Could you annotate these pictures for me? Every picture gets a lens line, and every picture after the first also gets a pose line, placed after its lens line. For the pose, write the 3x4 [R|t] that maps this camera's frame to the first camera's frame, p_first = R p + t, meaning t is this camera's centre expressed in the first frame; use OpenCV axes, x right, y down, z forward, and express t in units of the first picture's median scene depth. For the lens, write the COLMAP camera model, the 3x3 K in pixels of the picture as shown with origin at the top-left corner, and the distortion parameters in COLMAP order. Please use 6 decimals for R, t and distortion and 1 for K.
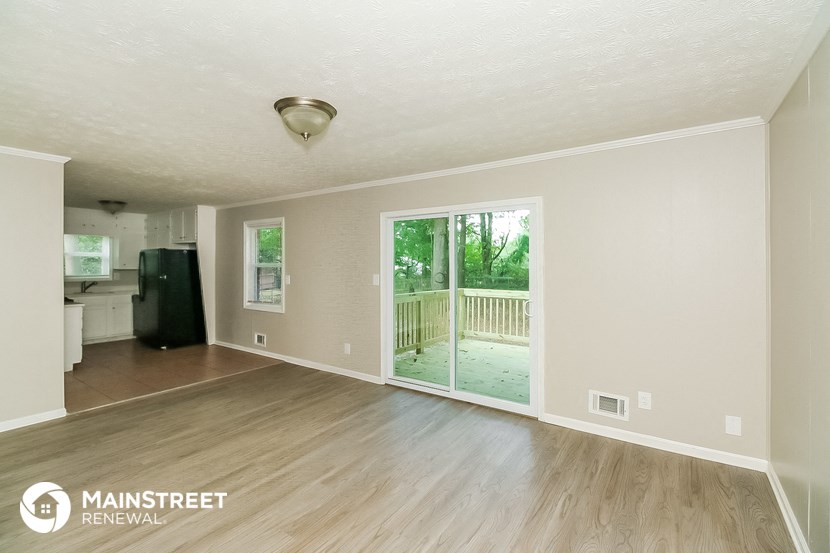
lens RADIAL K [[393.5, 0, 413.4], [0, 393.5, 263.6], [0, 0, 1]] dist [0.000976, -0.000042]
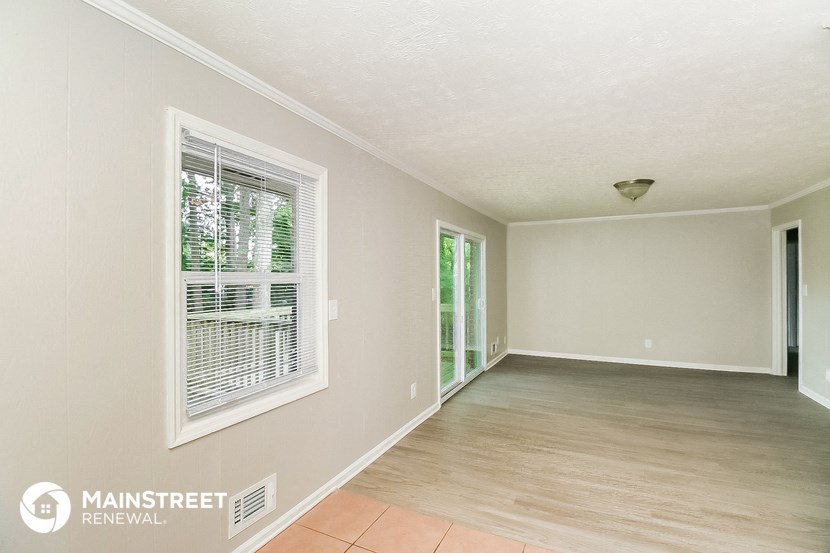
lens RADIAL K [[393.5, 0, 413.4], [0, 393.5, 263.6], [0, 0, 1]] dist [0.000976, -0.000042]
pose [[-0.138379, 0.010850, 0.990320, -1.241936], [0.003376, 0.999939, -0.010484, -0.025464], [-0.990374, 0.001893, -0.138408, 1.490388]]
